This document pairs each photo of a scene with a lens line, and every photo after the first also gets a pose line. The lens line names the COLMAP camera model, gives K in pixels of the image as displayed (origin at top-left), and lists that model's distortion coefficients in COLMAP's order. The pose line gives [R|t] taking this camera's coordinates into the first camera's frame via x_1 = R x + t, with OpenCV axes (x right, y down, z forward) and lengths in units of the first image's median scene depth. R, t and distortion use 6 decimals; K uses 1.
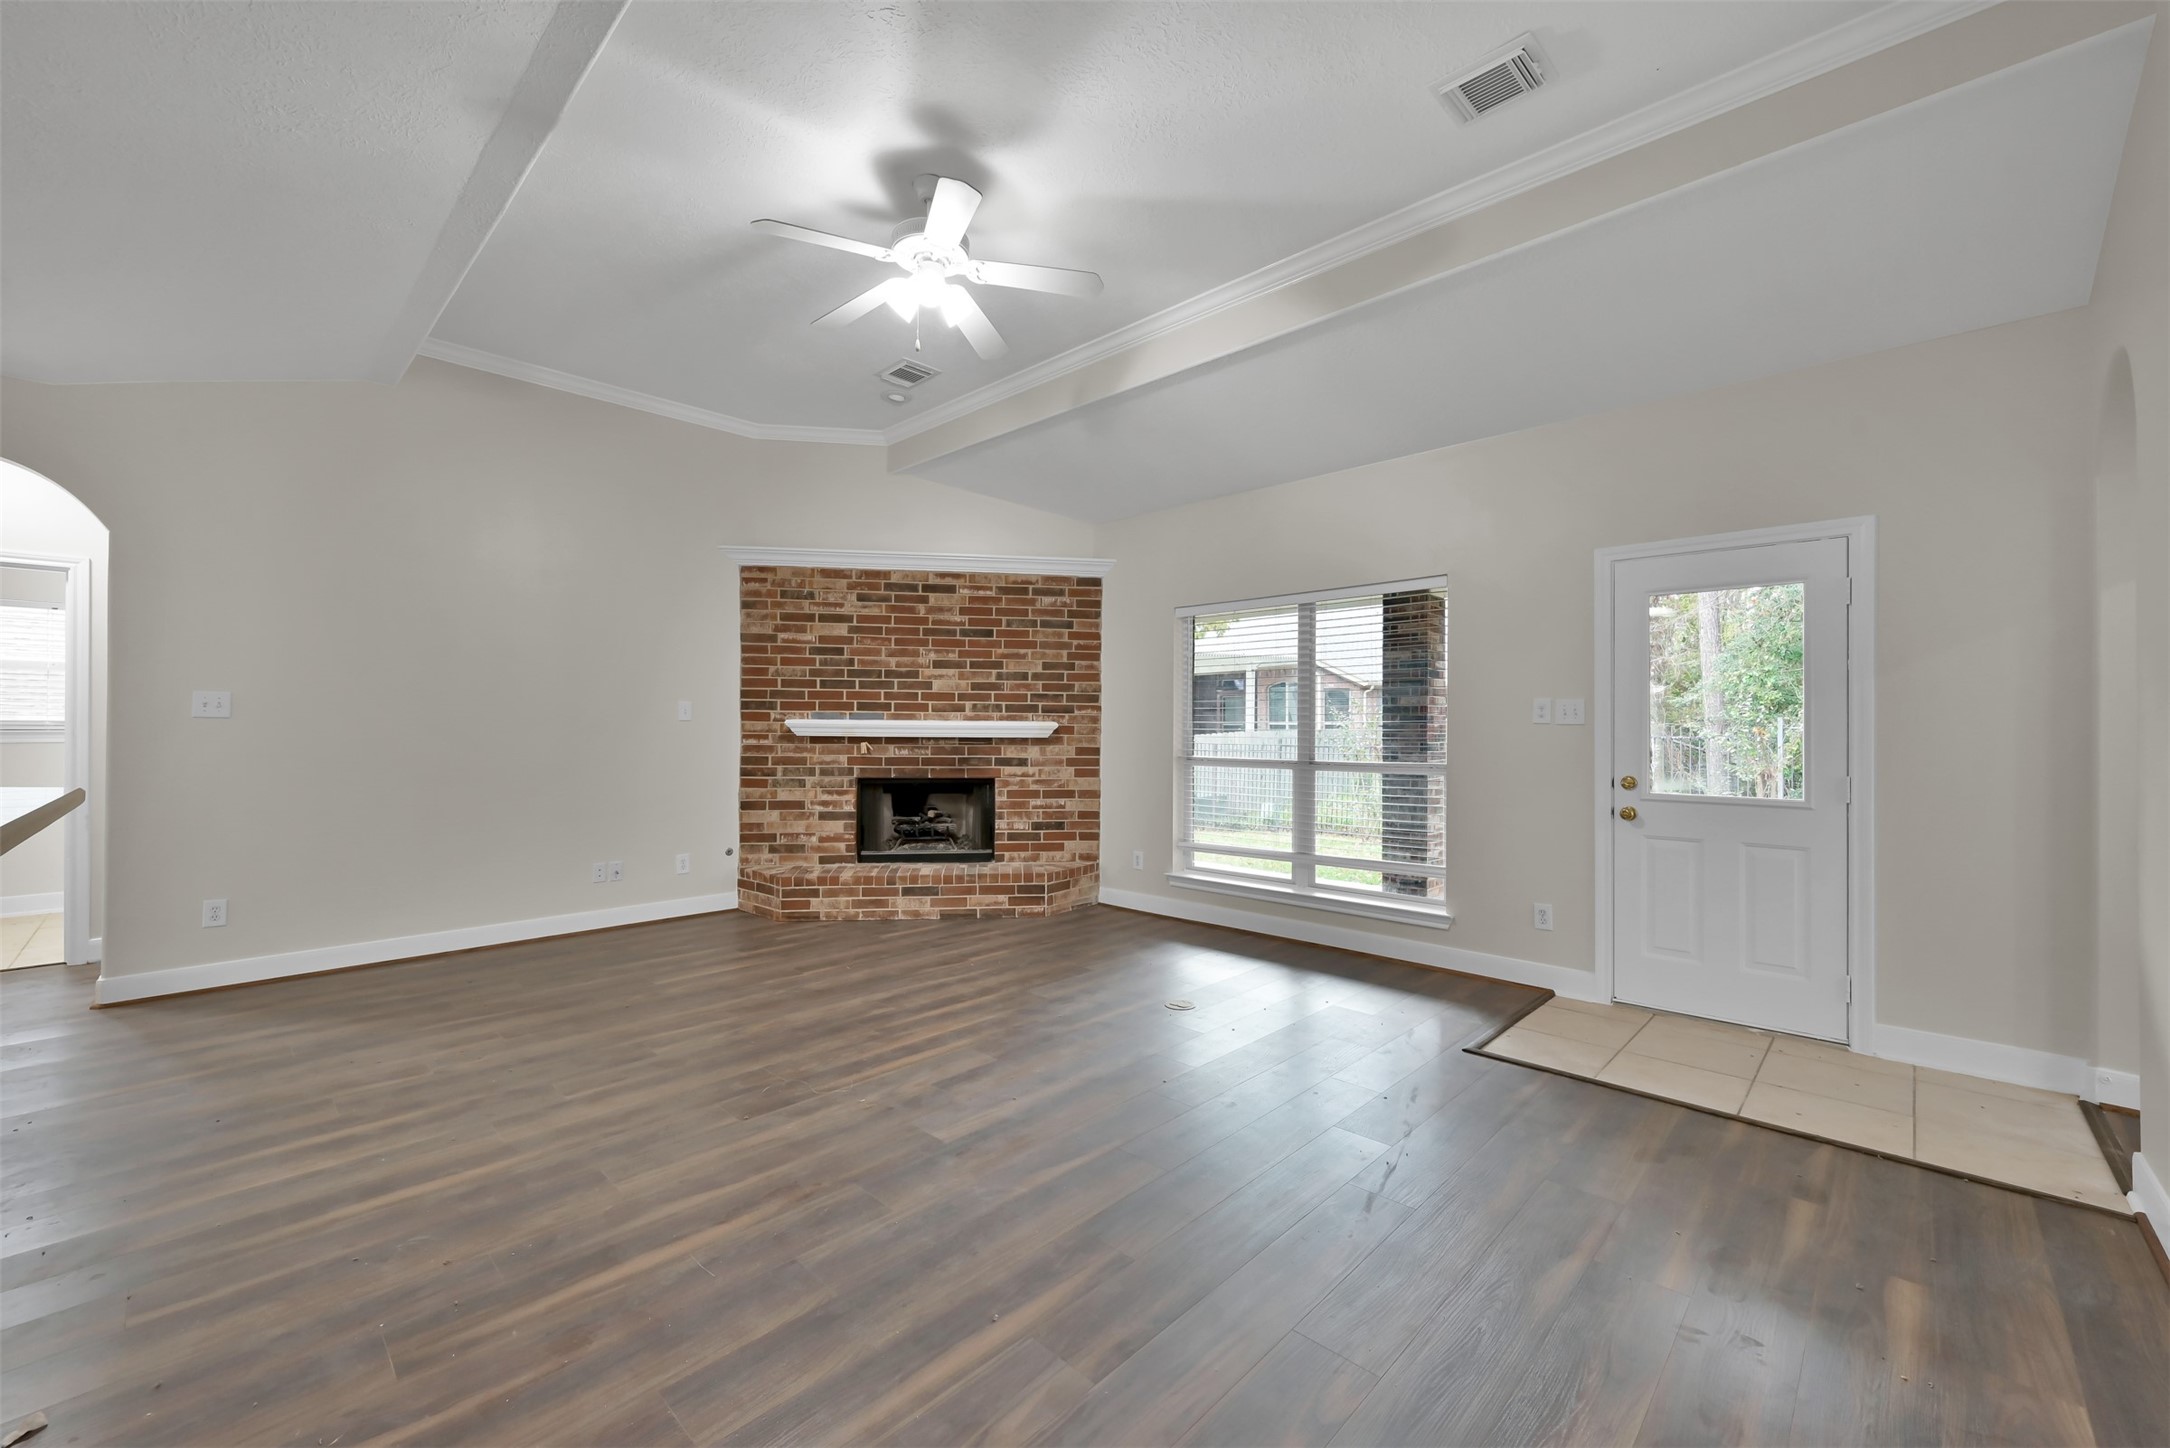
lens RADIAL K [[866.3, 0, 1093.0], [0, 866.3, 705.2], [0, 0, 1]] dist [-0.001178, 0.000119]
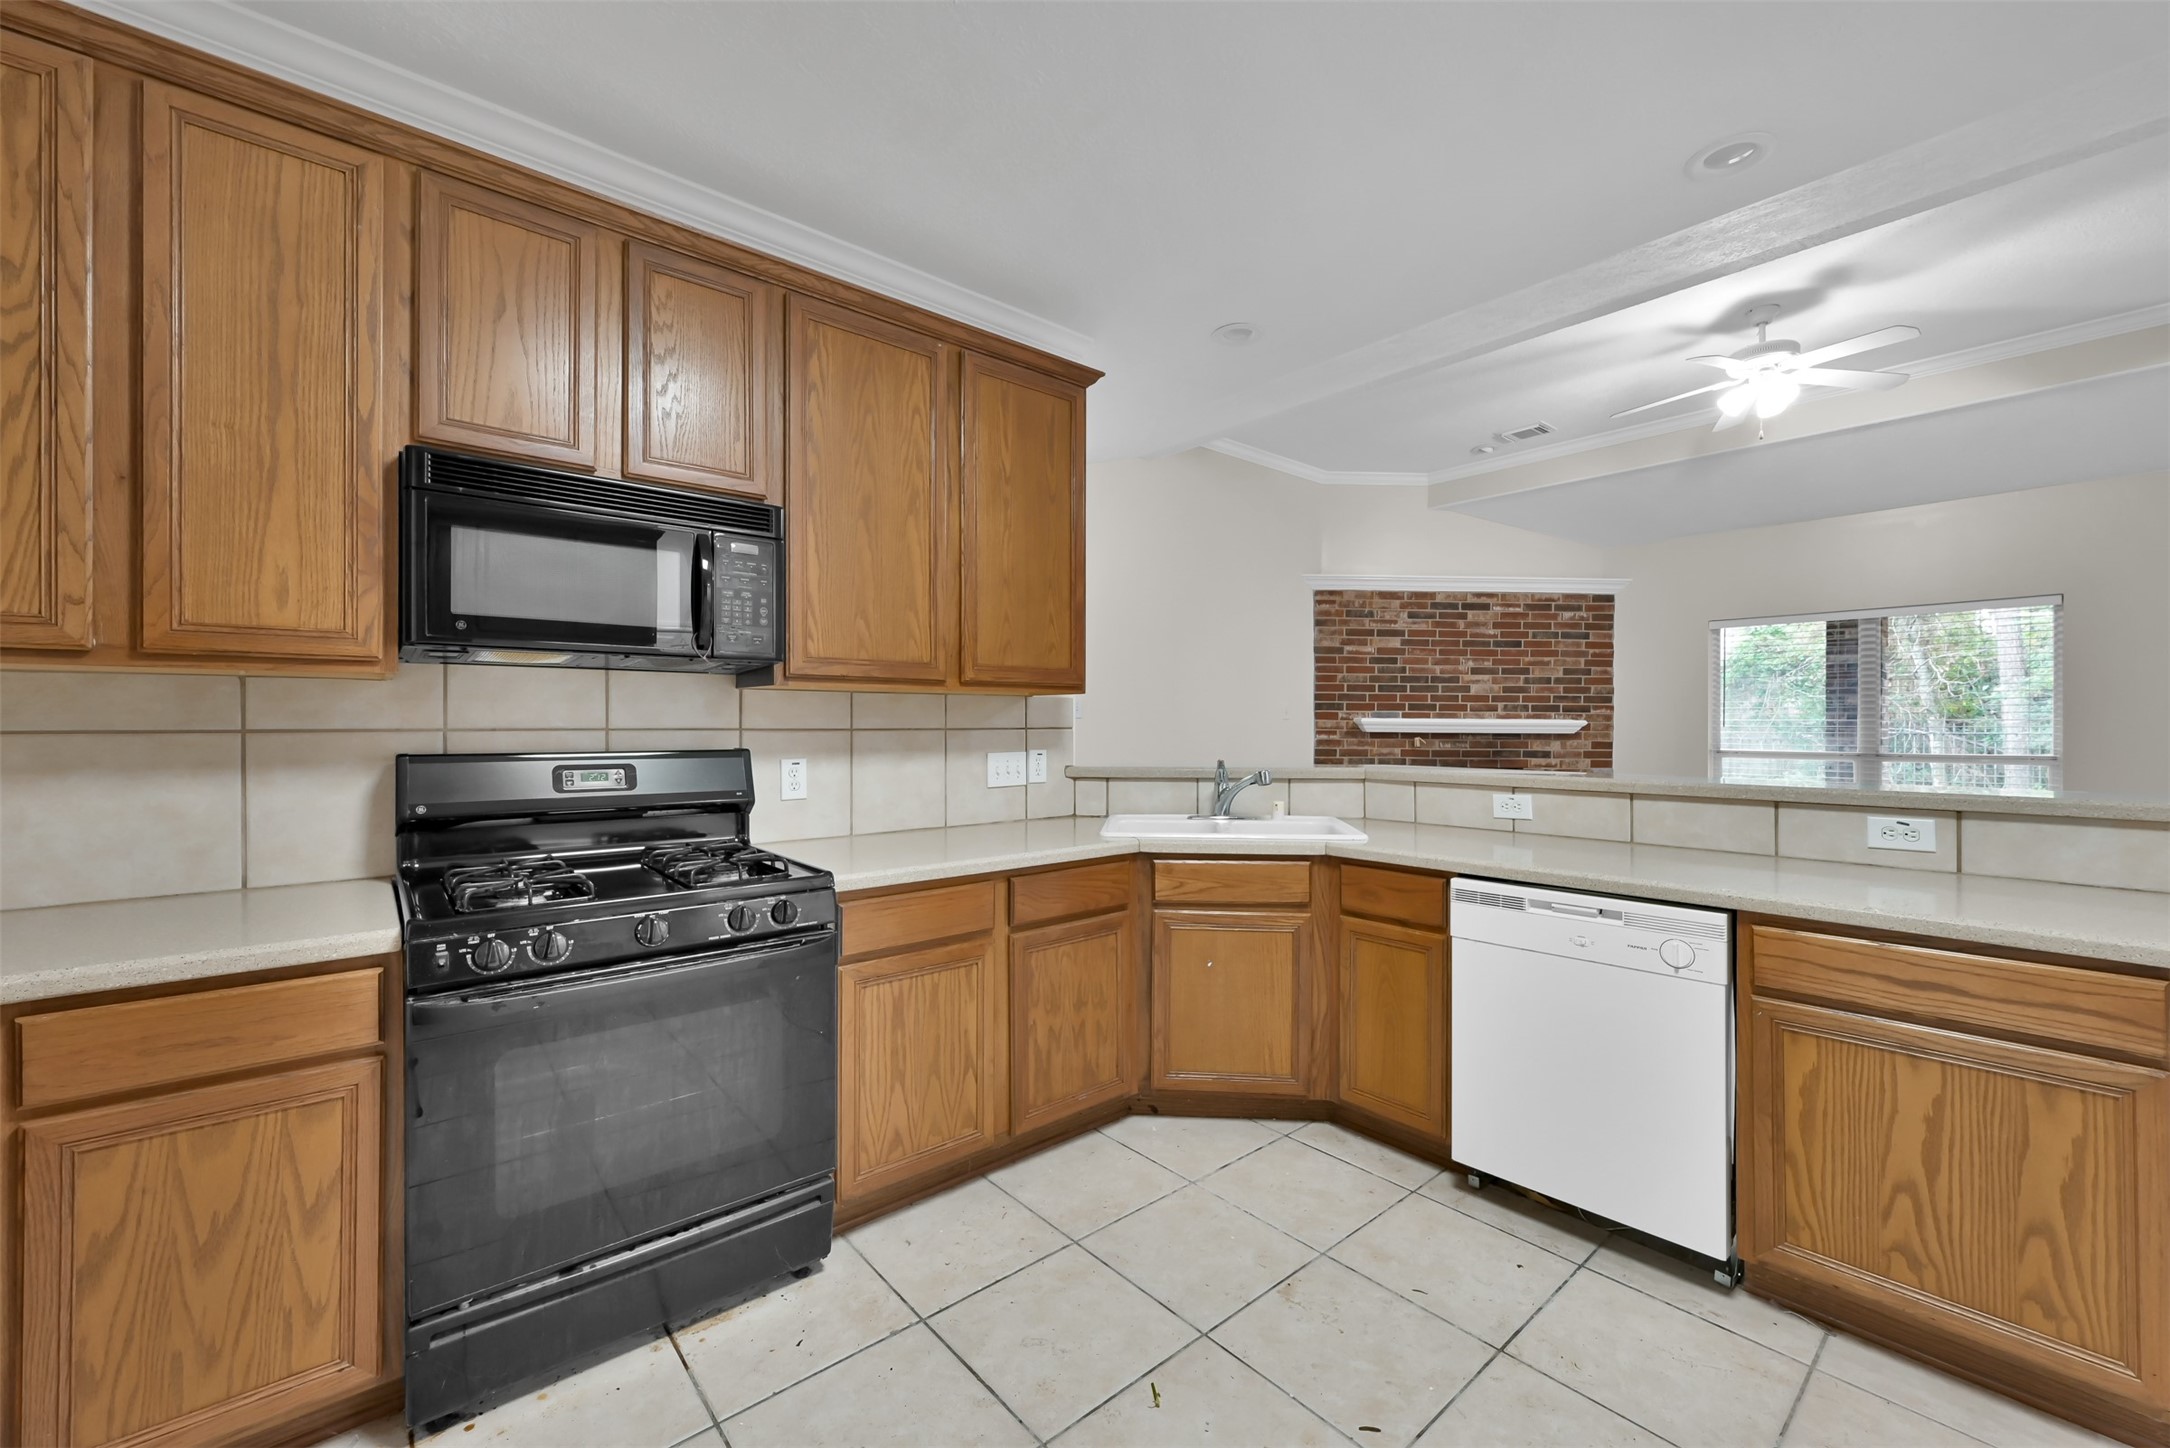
lens RADIAL K [[855.5, 0, 1098.6], [0, 855.5, 721.1], [0, 0, 1]] dist [-0.001800, 0.000045]
pose [[0.994270, -0.001564, -0.106886, -0.563027], [0.003934, 0.999751, 0.021968, -0.006795], [0.106825, -0.022262, 0.994029, -0.208597]]
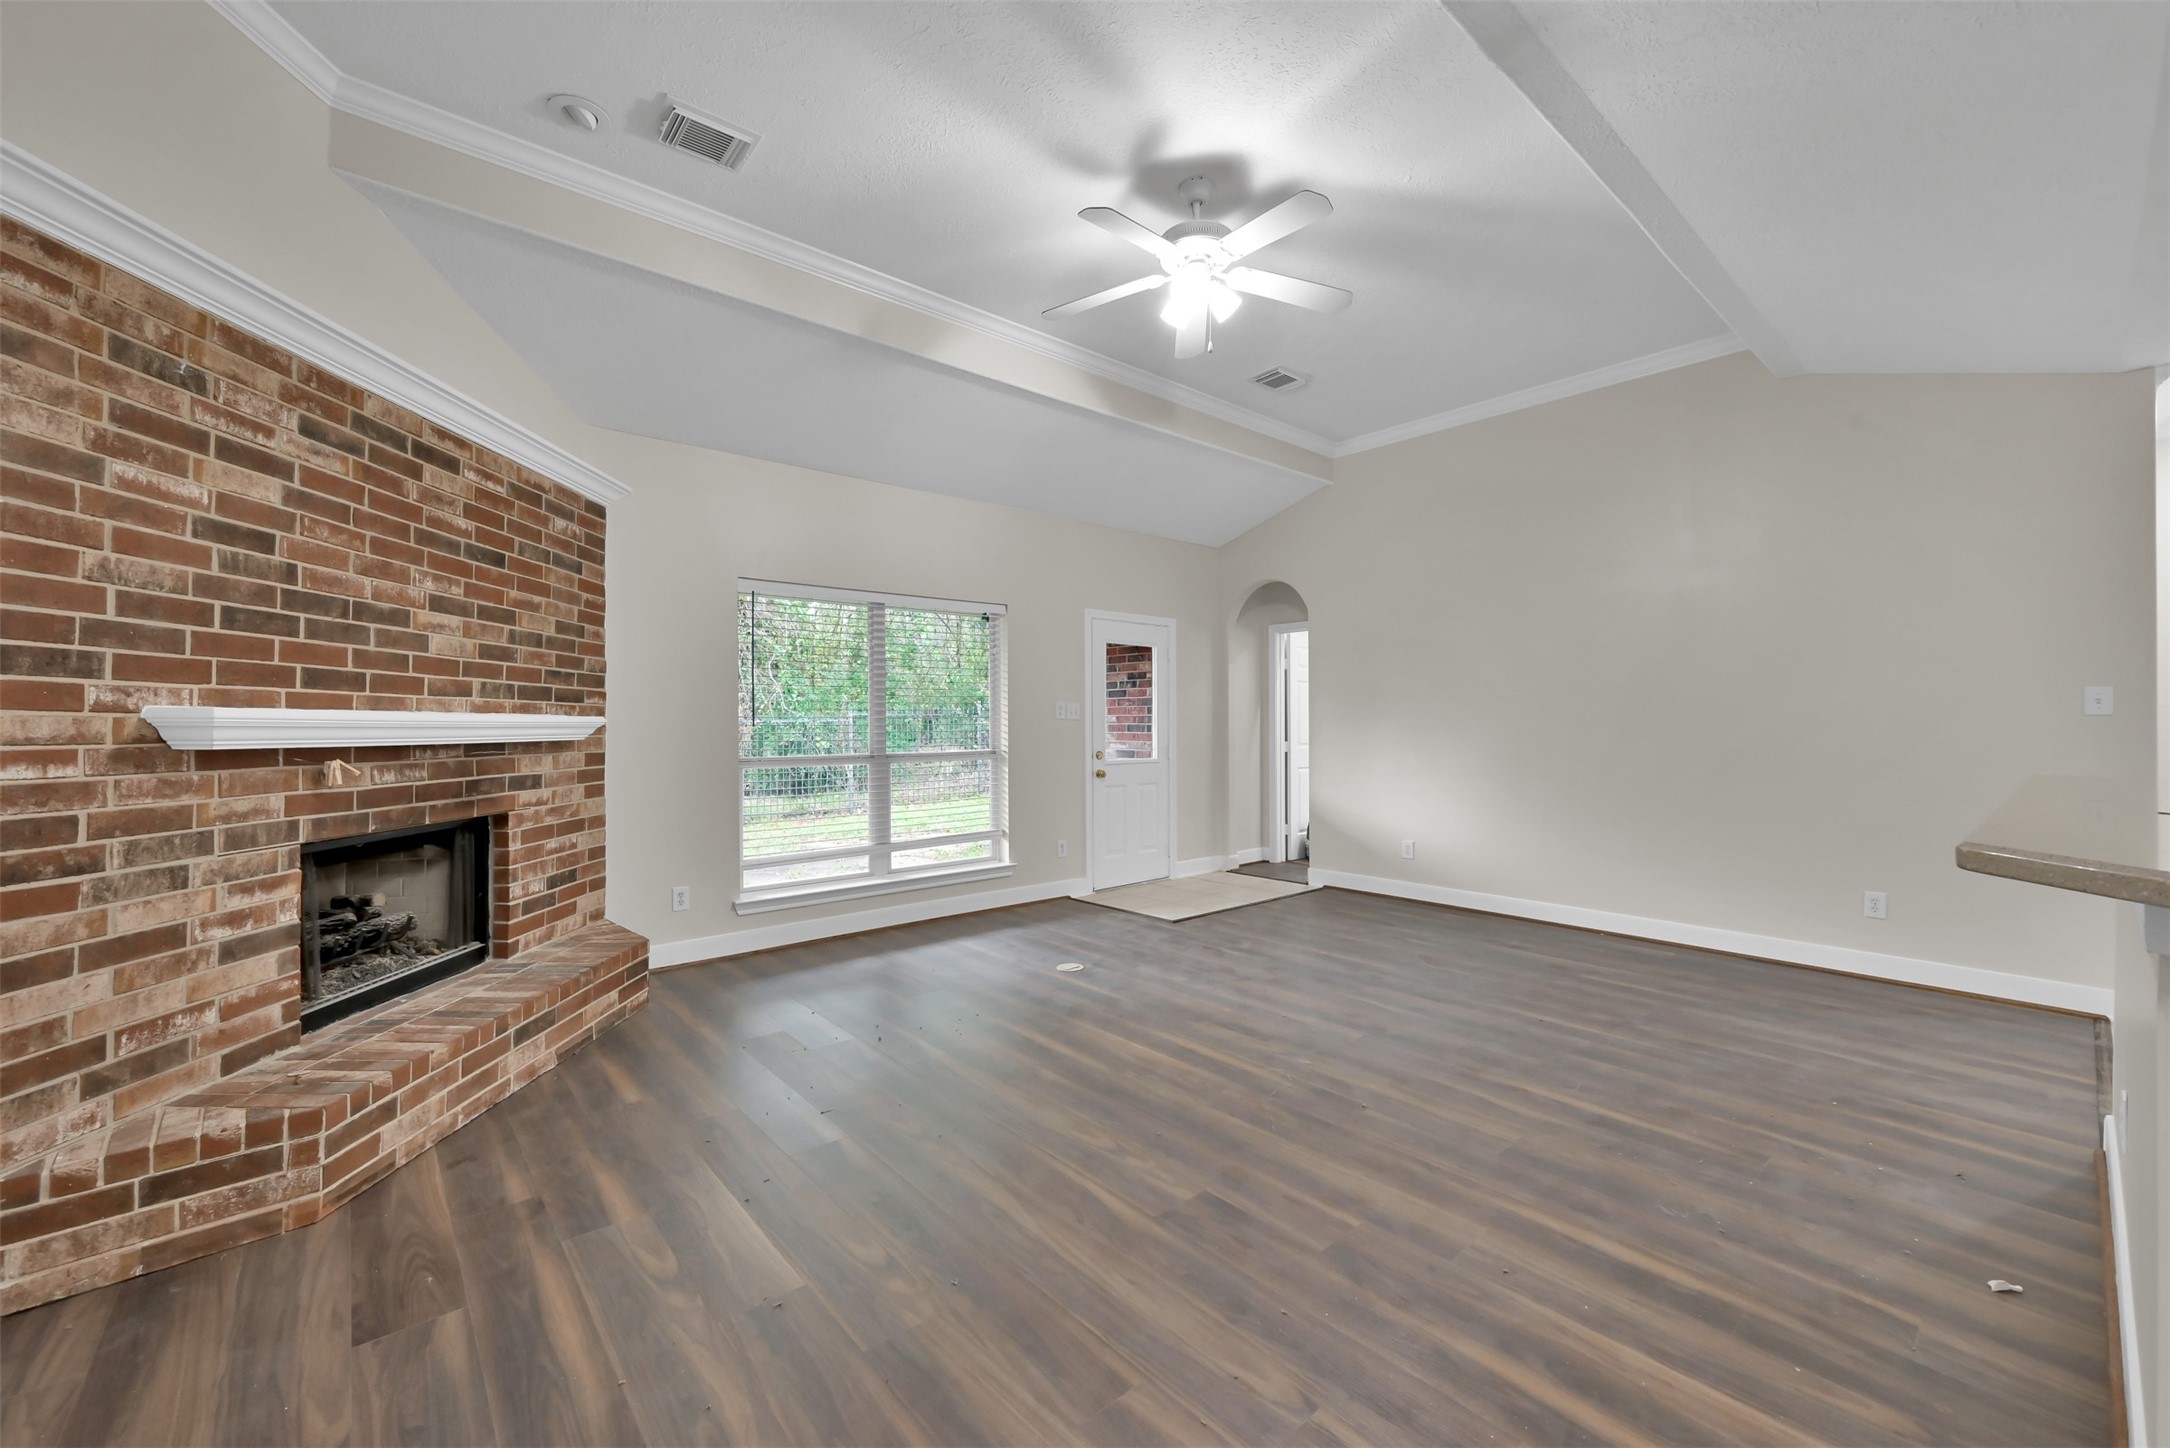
lens RADIAL K [[864.6, 0, 1081.1], [0, 864.6, 722.0], [0, 0, 1]] dist [-0.001069, -0.000039]
pose [[0.104089, -0.005923, 0.994550, -0.652810], [-0.006317, 0.999958, 0.006617, 0.017701], [-0.994548, -0.006971, 0.104047, 0.563448]]
